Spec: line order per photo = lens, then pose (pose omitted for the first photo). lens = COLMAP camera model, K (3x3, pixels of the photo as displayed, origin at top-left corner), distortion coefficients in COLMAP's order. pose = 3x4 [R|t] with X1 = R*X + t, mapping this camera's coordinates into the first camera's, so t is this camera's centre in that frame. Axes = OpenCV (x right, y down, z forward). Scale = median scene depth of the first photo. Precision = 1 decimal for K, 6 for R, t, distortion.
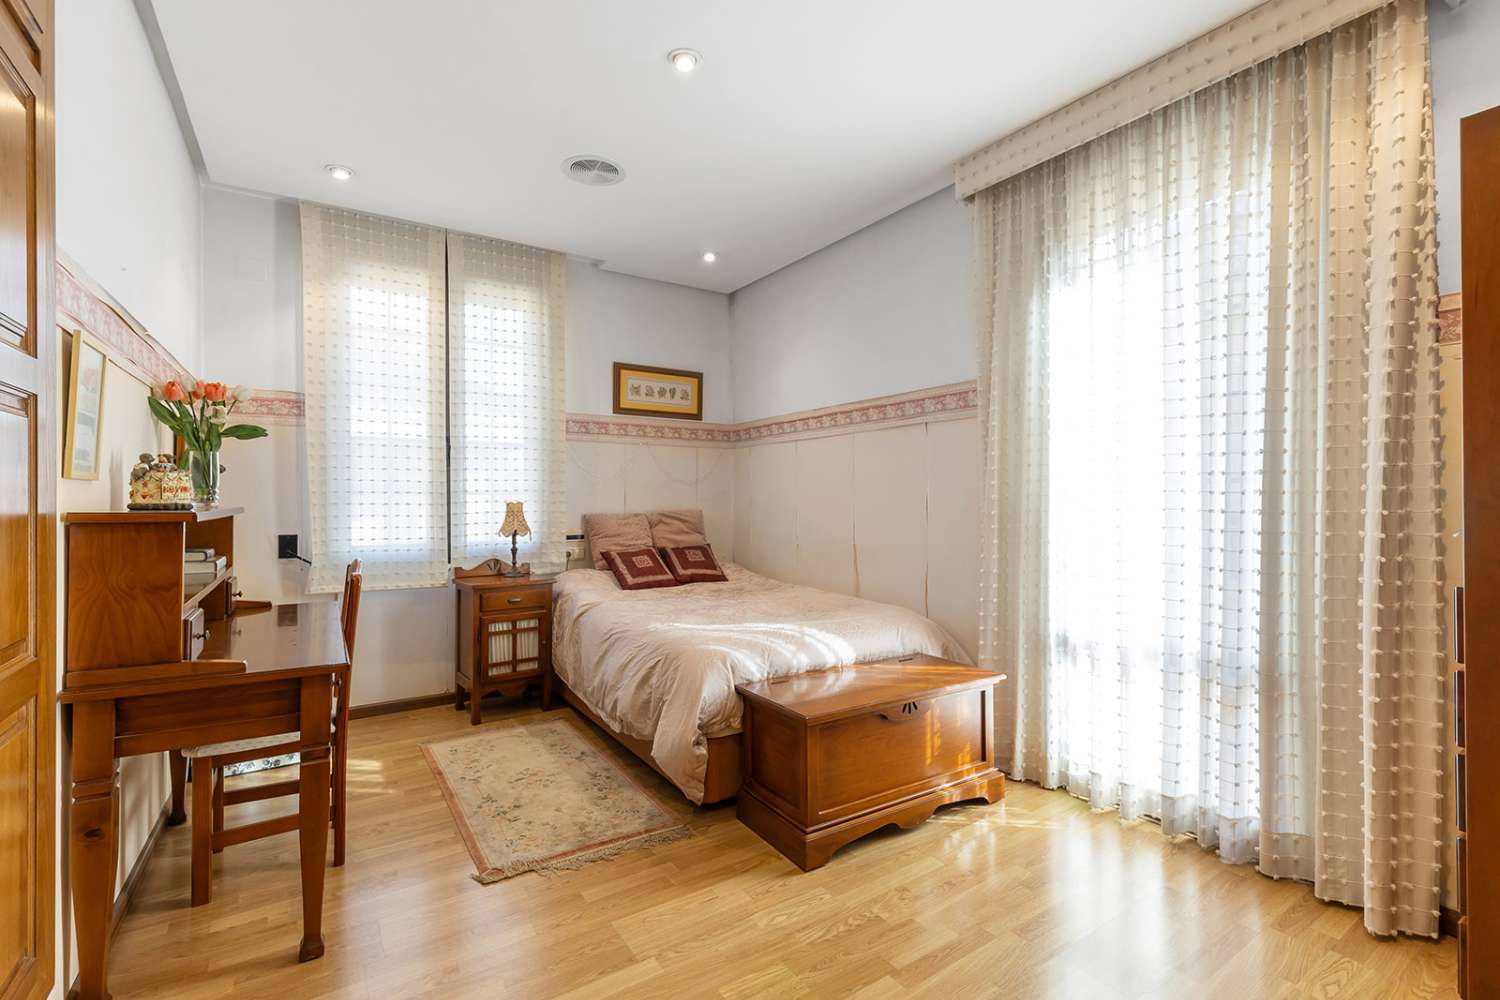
lens RADIAL K [[675.9, 0, 747.0], [0, 675.9, 497.2], [0, 0, 1]] dist [0.003212, 0.000120]
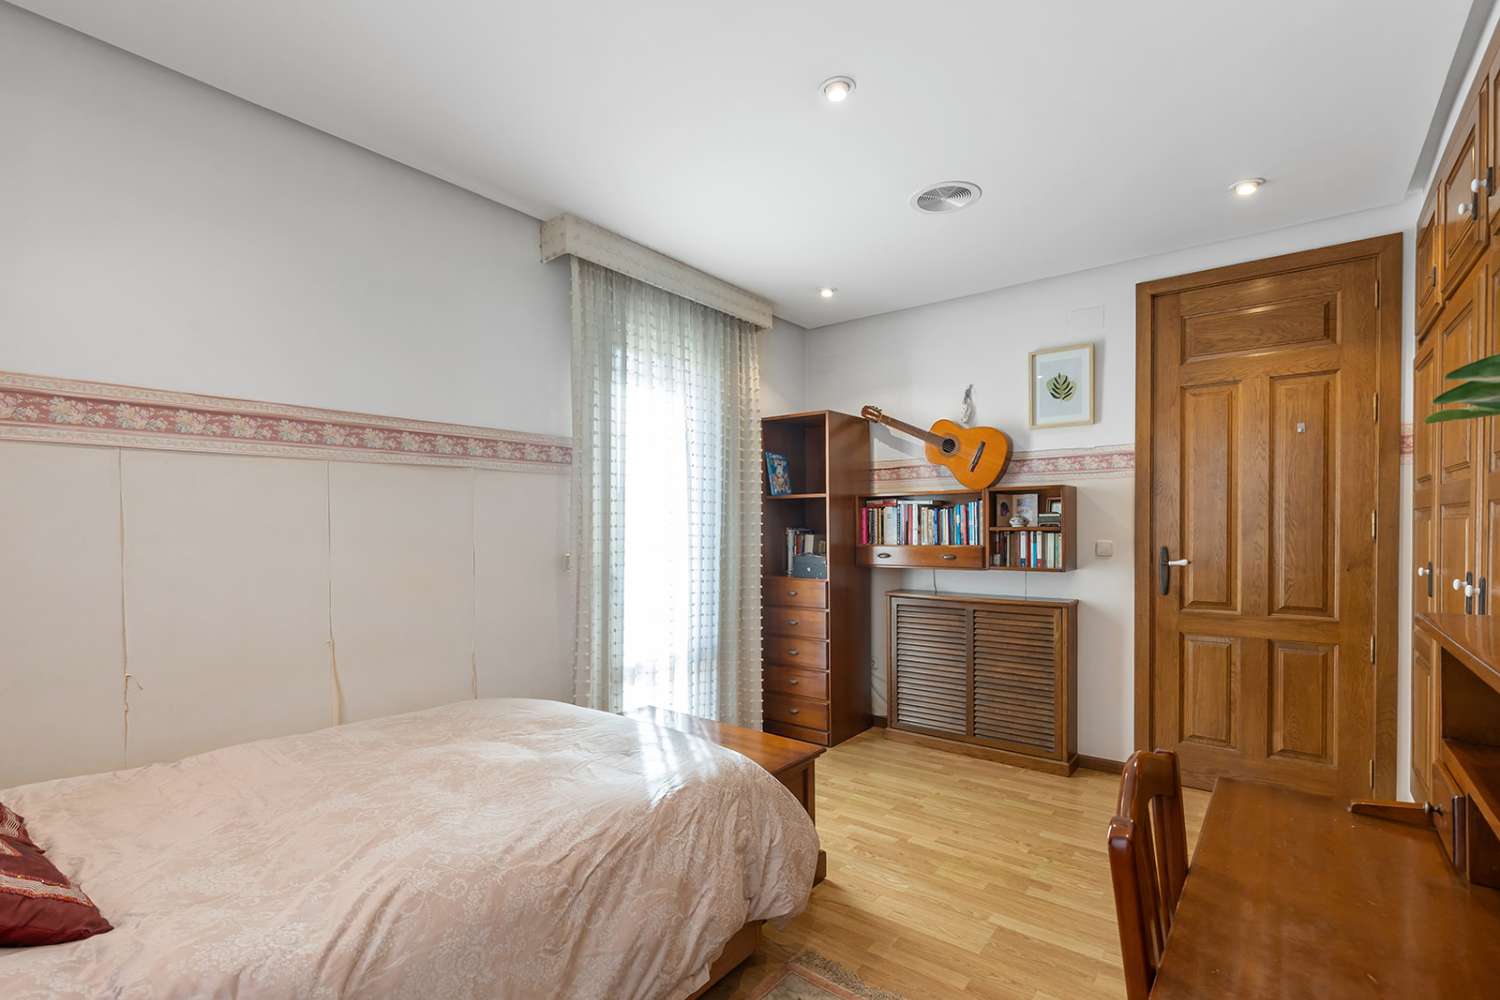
lens RADIAL K [[698.8, 0, 731.6], [0, 698.8, 538.0], [0, 0, 1]] dist [-0.001439, -0.000161]
pose [[-0.323752, -0.007096, 0.946115, -0.895910], [0.010344, 0.999886, 0.011039, -0.044245], [-0.946085, 0.013360, -0.323642, 1.373094]]
